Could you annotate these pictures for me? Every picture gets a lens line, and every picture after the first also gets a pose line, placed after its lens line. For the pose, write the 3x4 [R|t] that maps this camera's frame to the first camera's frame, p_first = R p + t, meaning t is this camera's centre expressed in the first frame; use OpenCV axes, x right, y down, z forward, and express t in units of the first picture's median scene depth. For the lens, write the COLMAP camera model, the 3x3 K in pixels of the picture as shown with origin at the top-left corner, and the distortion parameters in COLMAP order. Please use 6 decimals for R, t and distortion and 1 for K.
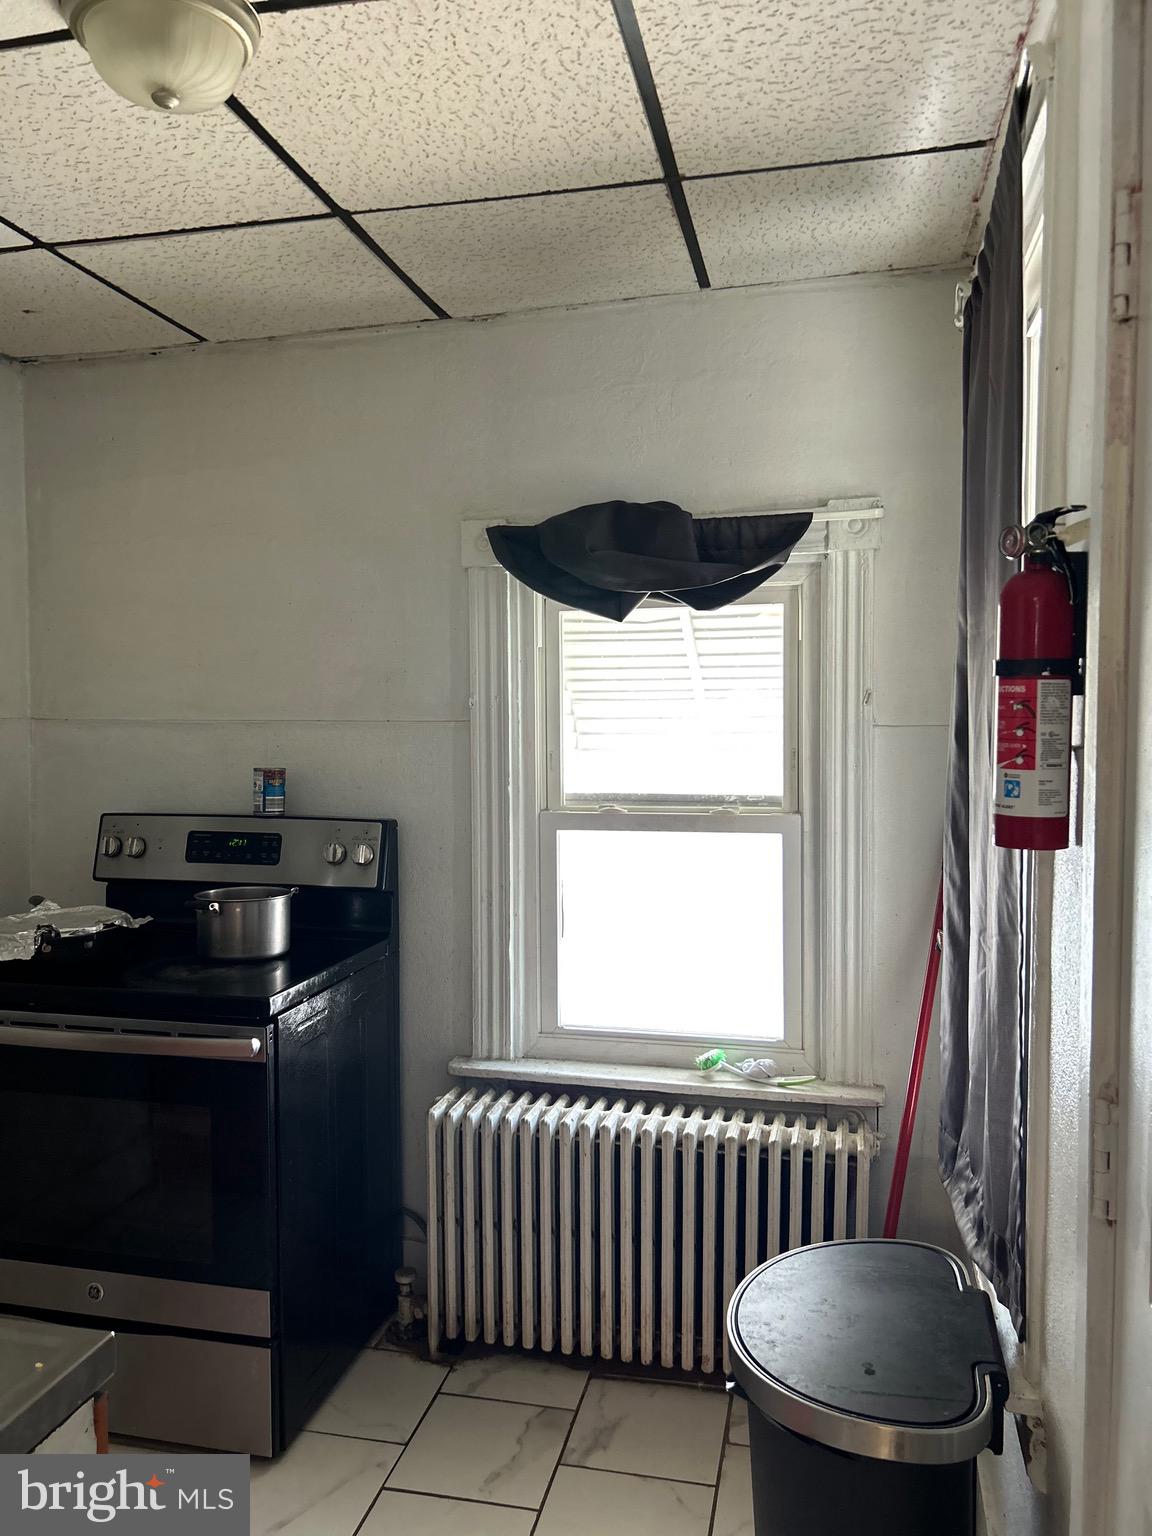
lens RADIAL K [[1141.6, 0, 575.9], [0, 1141.6, 771.8], [0, 0, 1]] dist [0.034067, -0.040245]
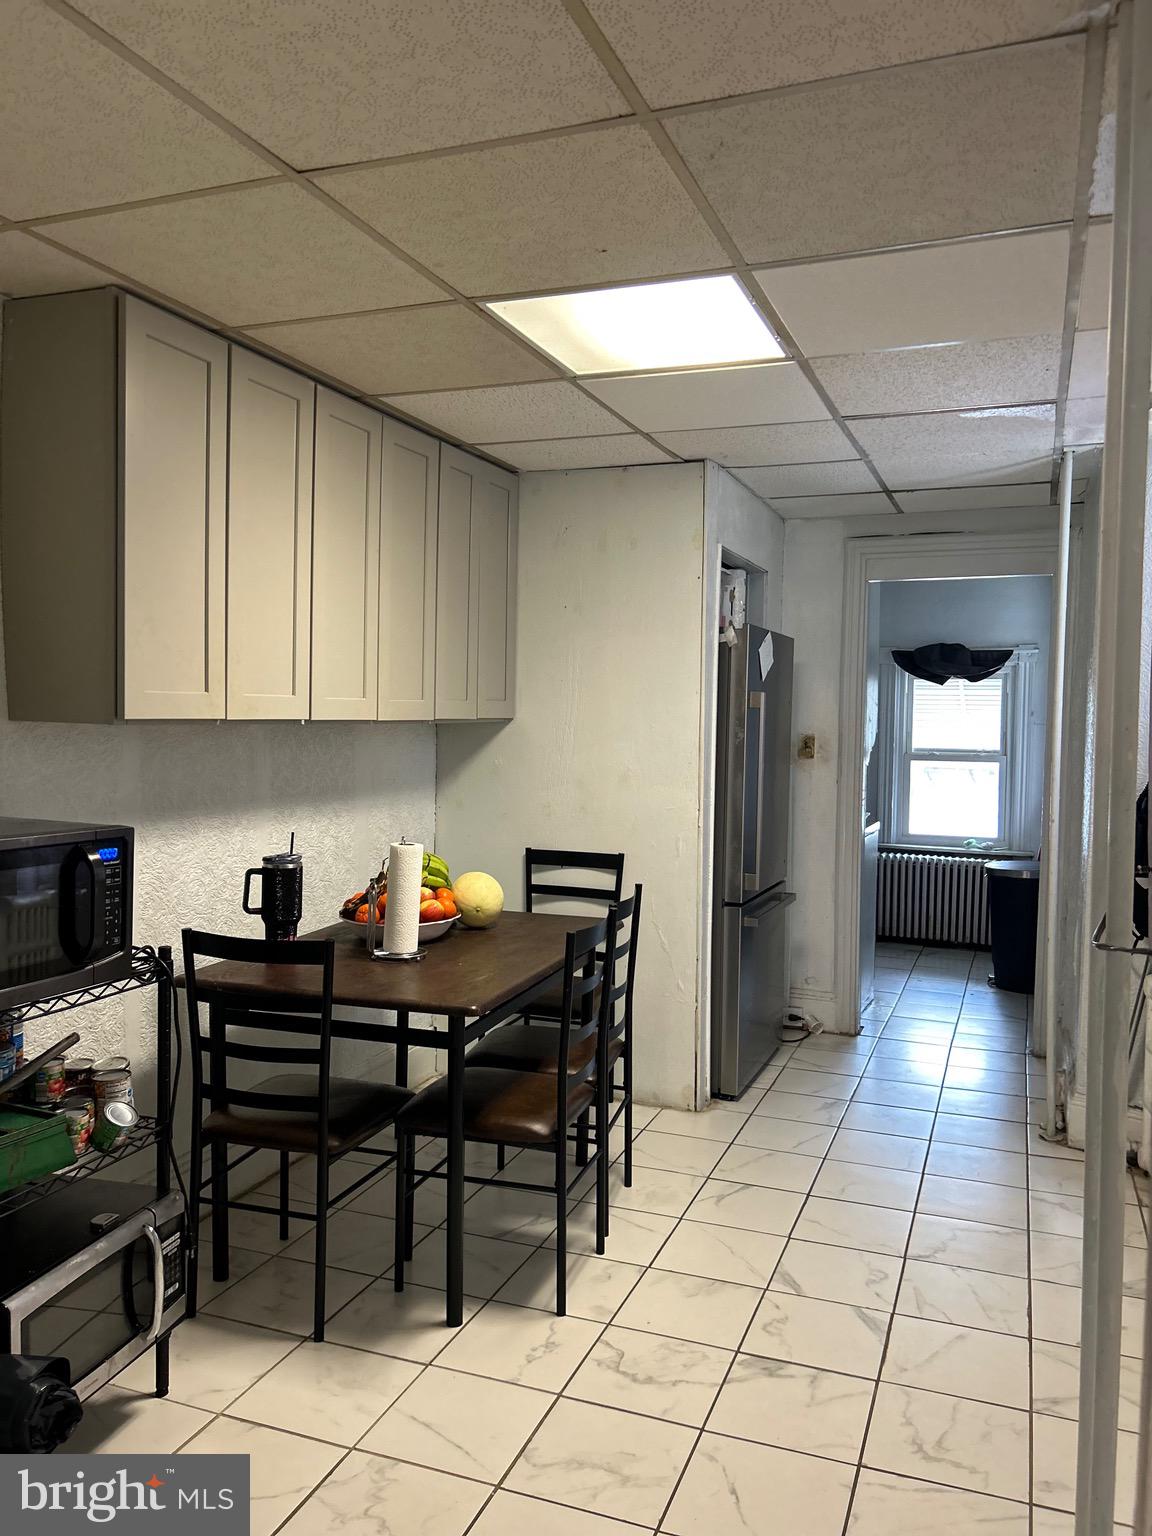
lens RADIAL K [[1141.6, 0, 572.1], [0, 1141.6, 765.1], [0, 0, 1]] dist [0.034067, -0.040245]
pose [[0.983321, 0.033633, -0.178741, -0.340372], [-0.036404, 0.999262, -0.012244, 0.132660], [0.178197, 0.018546, 0.983820, -1.916977]]
